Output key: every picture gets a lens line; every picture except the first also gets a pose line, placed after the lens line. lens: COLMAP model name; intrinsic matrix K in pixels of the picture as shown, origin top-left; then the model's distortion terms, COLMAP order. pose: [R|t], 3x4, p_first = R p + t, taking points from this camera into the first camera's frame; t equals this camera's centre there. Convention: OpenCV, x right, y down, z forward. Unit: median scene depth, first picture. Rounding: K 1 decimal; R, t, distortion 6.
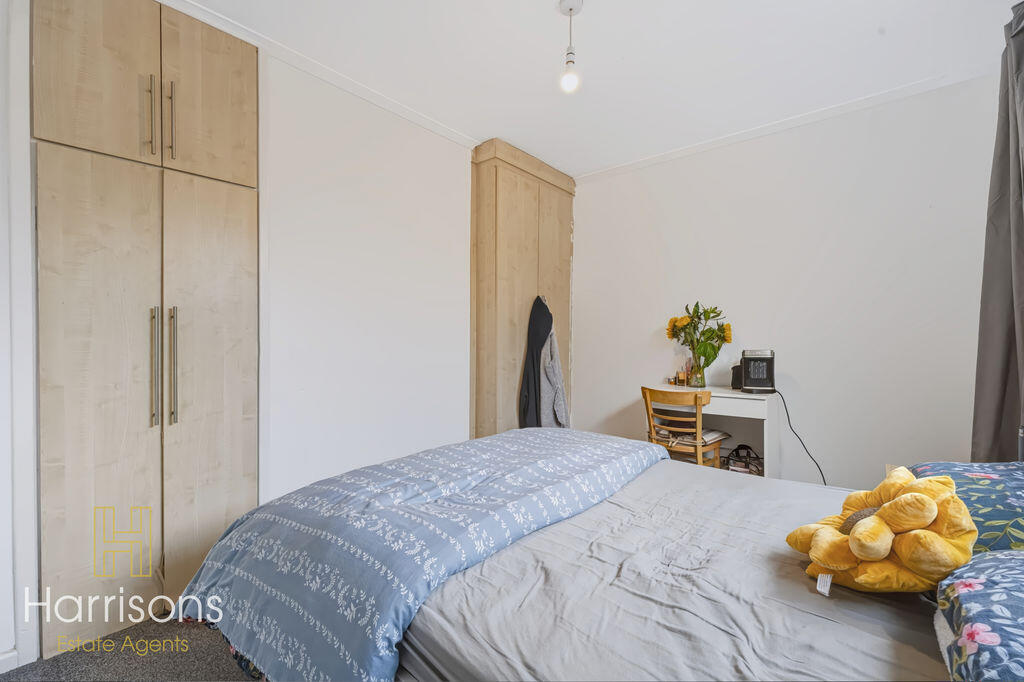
lens RADIAL K [[432.8, 0, 512.0], [0, 432.8, 341.0], [0, 0, 1]] dist [0.003566, -0.000439]
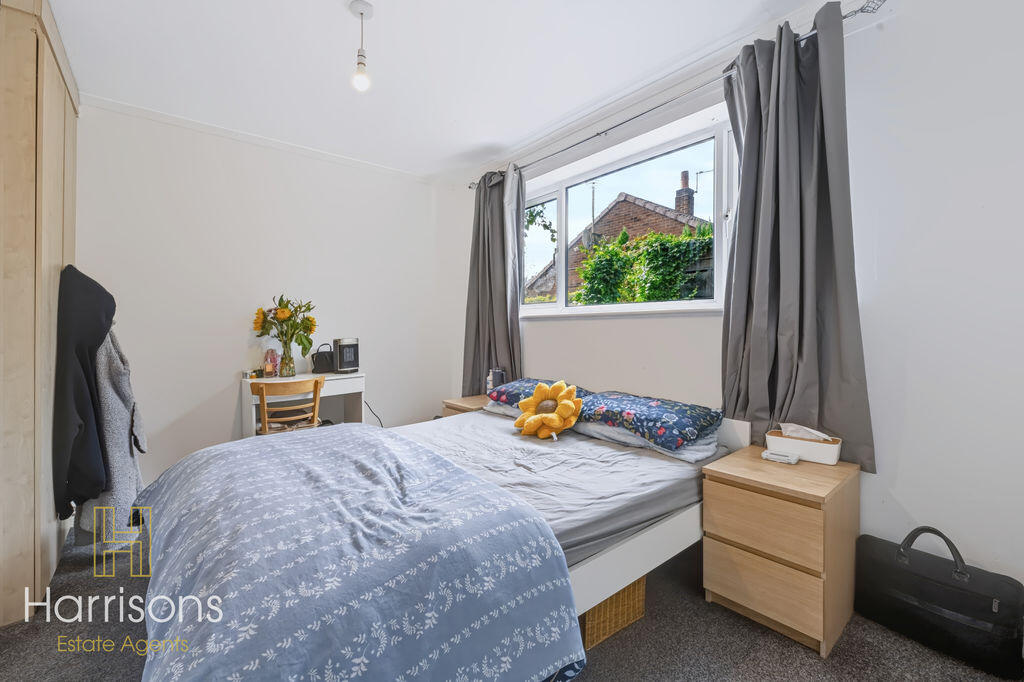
lens RADIAL K [[432.8, 0, 512.0], [0, 432.8, 341.0], [0, 0, 1]] dist [0.003566, -0.000439]
pose [[0.146708, -0.032201, 0.988656, -0.901677], [0.016590, 0.999410, 0.030089, -0.004180], [-0.989041, 0.011987, 0.147156, 0.521653]]
